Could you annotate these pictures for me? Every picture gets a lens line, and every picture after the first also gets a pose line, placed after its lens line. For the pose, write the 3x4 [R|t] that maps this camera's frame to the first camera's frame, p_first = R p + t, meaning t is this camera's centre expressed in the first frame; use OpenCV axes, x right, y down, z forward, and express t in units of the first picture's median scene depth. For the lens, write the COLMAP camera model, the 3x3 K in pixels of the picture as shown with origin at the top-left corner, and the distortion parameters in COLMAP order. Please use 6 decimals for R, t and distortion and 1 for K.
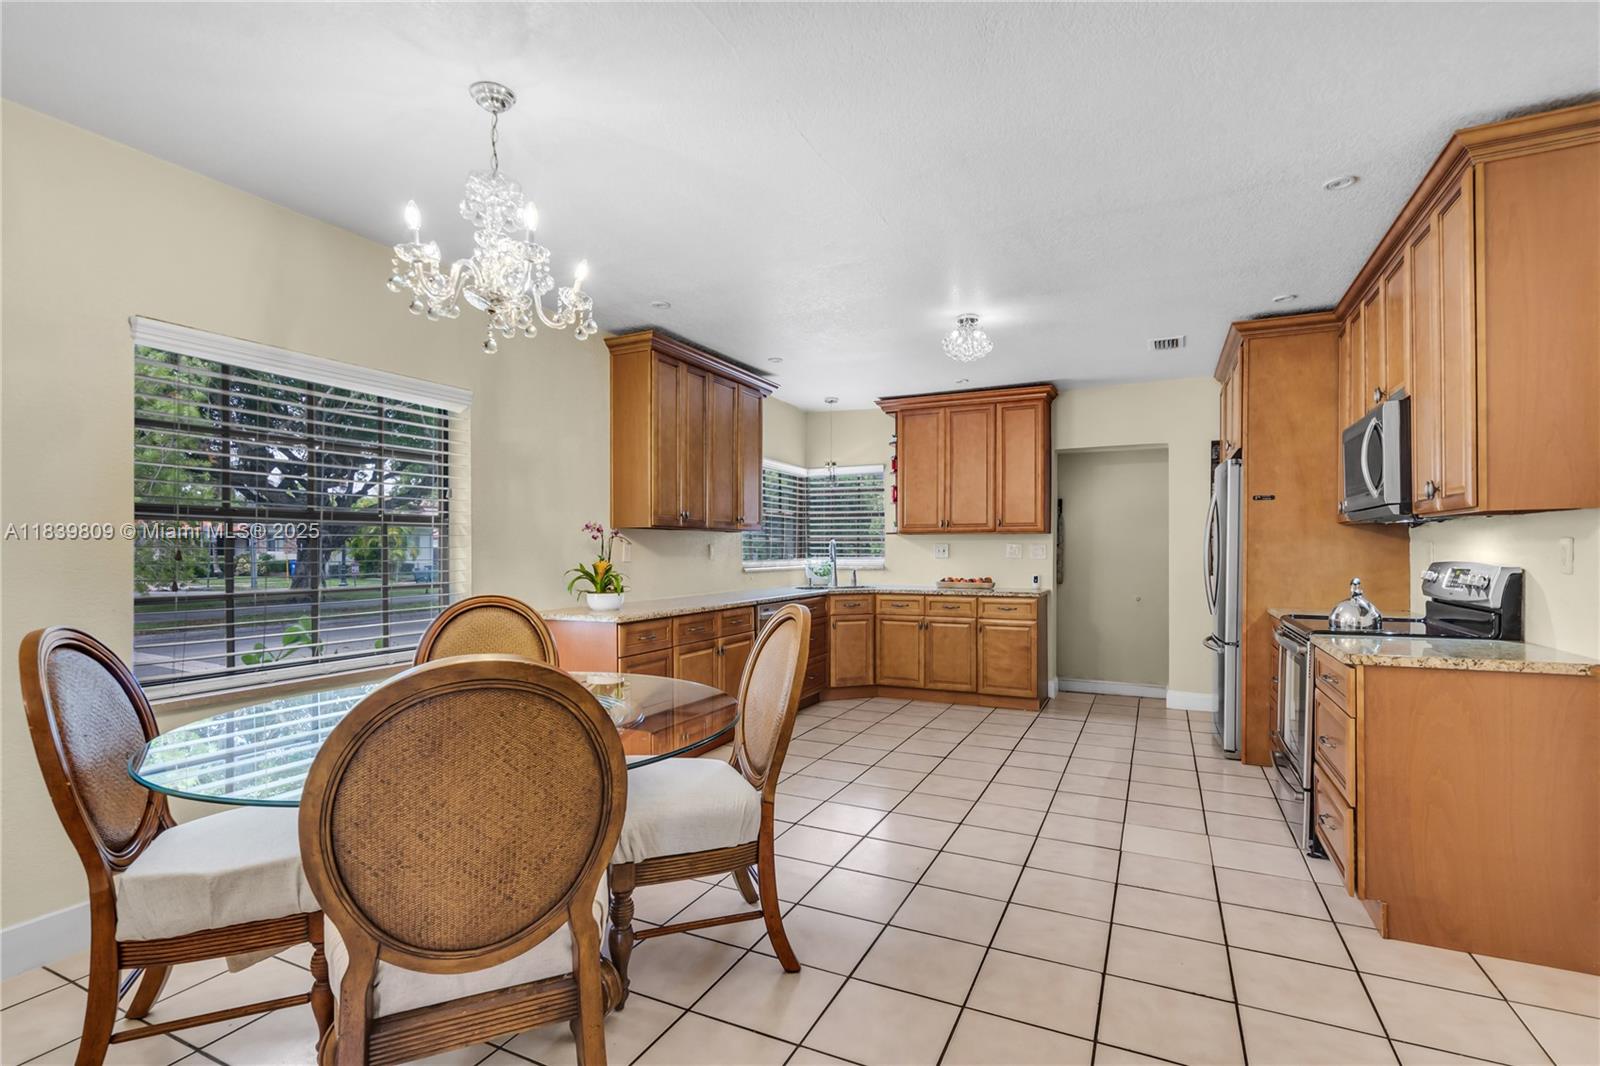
lens RADIAL K [[766.9, 0, 806.5], [0, 766.9, 534.2], [0, 0, 1]] dist [0.009548, -0.002255]
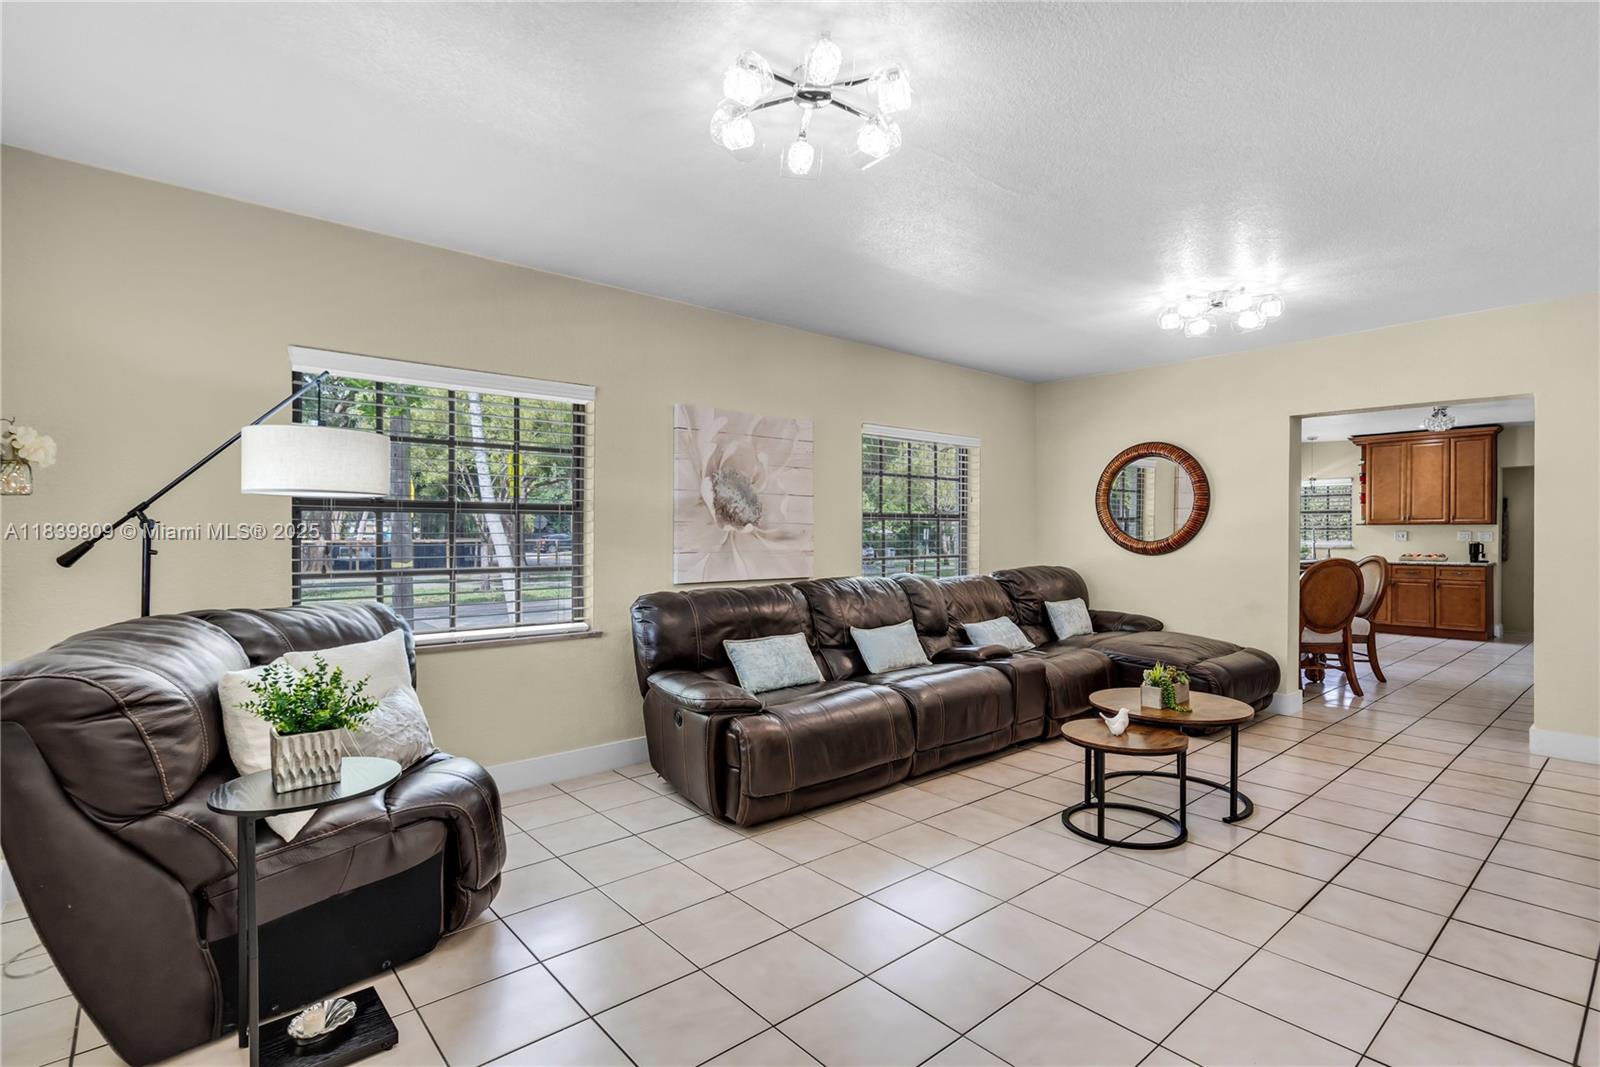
lens RADIAL K [[766.9, 0, 800.6], [0, 766.9, 531.5], [0, 0, 1]] dist [0.009548, -0.002255]
pose [[0.912589, -0.008450, -0.408791, -0.297429], [0.016551, 0.999730, 0.016284, -0.032299], [0.408543, -0.021627, 0.912483, -0.904149]]
